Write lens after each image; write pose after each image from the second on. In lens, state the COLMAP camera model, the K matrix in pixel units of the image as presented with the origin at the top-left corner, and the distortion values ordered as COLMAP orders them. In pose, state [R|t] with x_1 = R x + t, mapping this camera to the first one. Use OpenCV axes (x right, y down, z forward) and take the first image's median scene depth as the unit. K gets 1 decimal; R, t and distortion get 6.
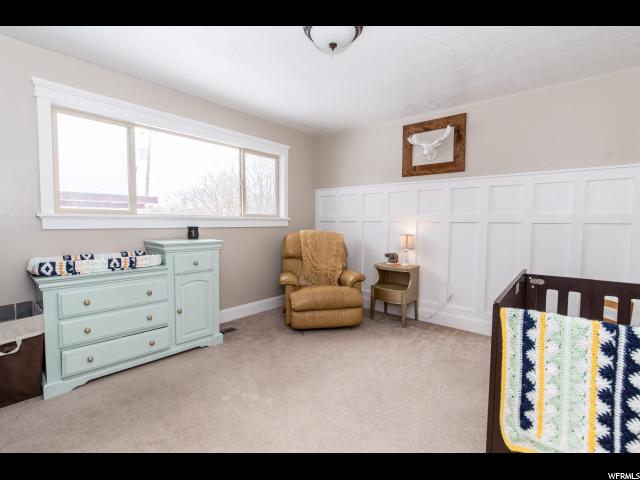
lens RADIAL K [[308.7, 0, 317.9], [0, 308.7, 235.5], [0, 0, 1]] dist [0.006617, 0.000661]
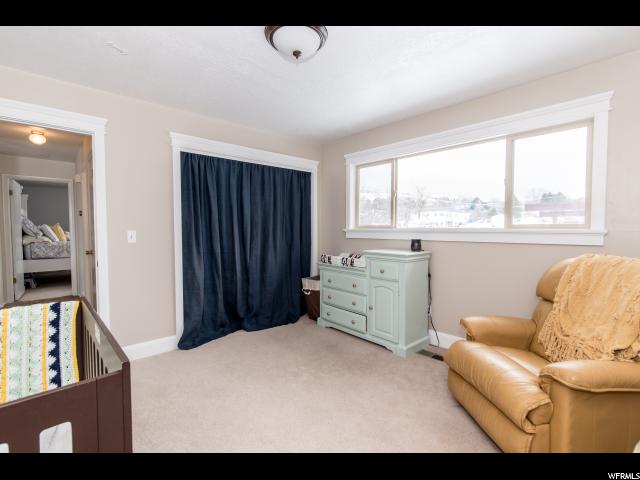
lens RADIAL K [[298.2, 0, 318.0], [0, 298.2, 243.3], [0, 0, 1]] dist [-0.002357, -0.000130]
pose [[-0.129628, 0.032198, -0.991040, 0.714633], [-0.054005, 0.997760, 0.039480, -0.041631], [0.990091, 0.058639, -0.127599, 0.901123]]
